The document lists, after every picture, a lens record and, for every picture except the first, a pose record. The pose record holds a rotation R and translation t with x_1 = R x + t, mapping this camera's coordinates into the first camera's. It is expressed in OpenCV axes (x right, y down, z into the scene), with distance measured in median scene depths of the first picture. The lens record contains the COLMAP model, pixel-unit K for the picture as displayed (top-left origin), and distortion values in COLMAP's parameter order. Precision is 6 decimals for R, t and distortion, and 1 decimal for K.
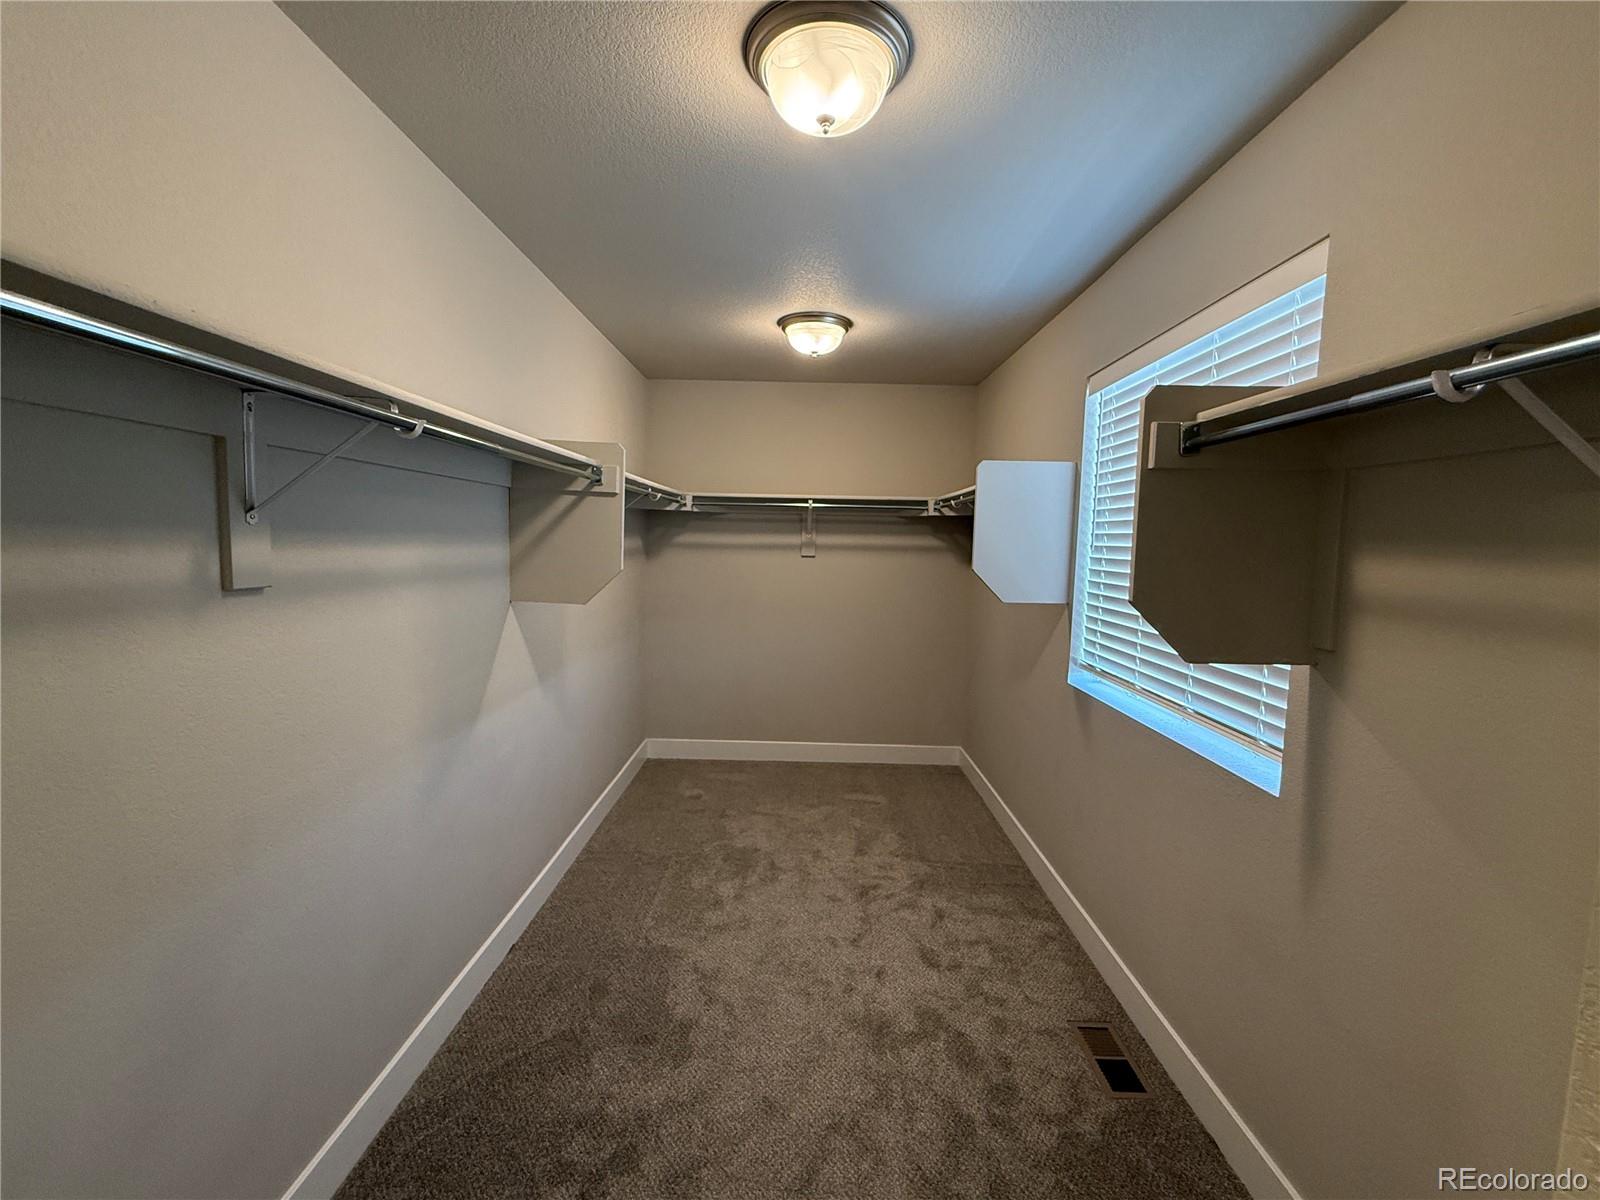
lens RADIAL K [[646.2, 0, 796.9], [0, 646.2, 596.9], [0, 0, 1]] dist [-0.009862, 0.002214]
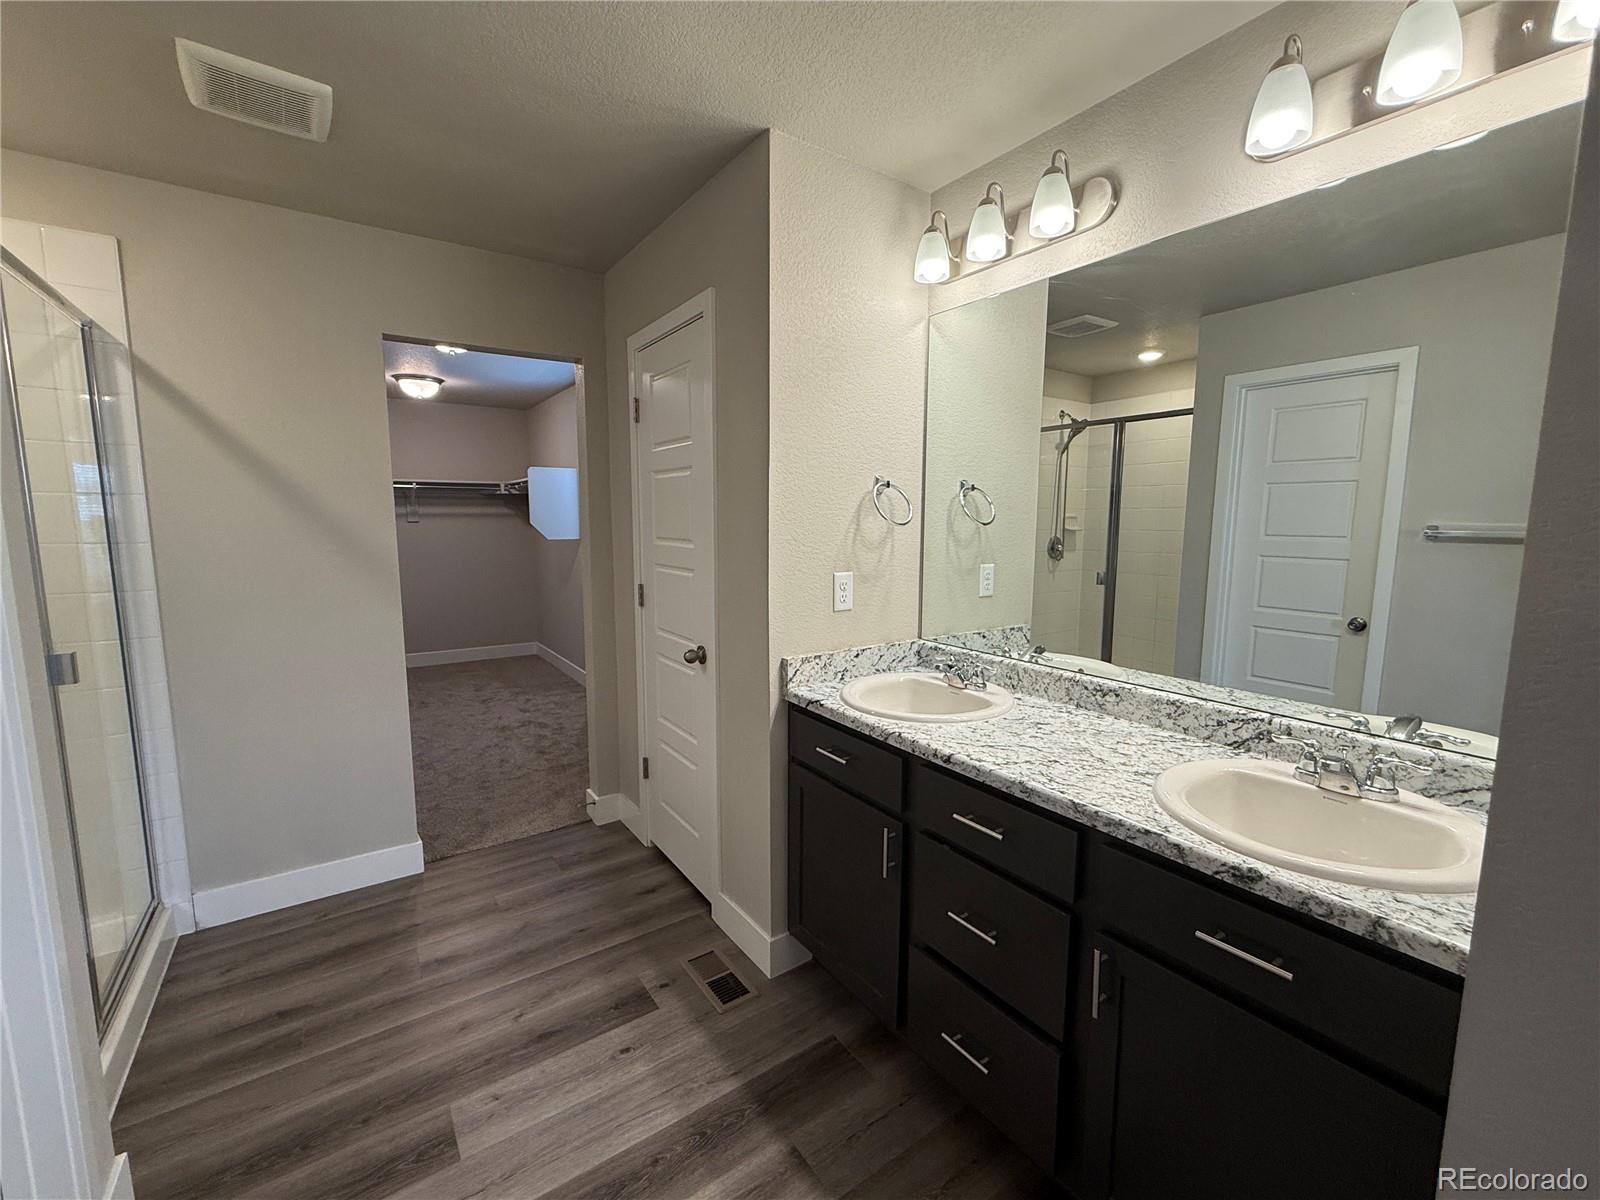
lens RADIAL K [[646.2, 0, 798.9], [0, 646.2, 596.9], [0, 0, 1]] dist [-0.009862, 0.002214]
pose [[0.804845, -0.091735, 0.586352, -0.218620], [0.065544, 0.995677, 0.065806, 0.096138], [-0.589855, -0.014532, 0.807379, -0.978620]]
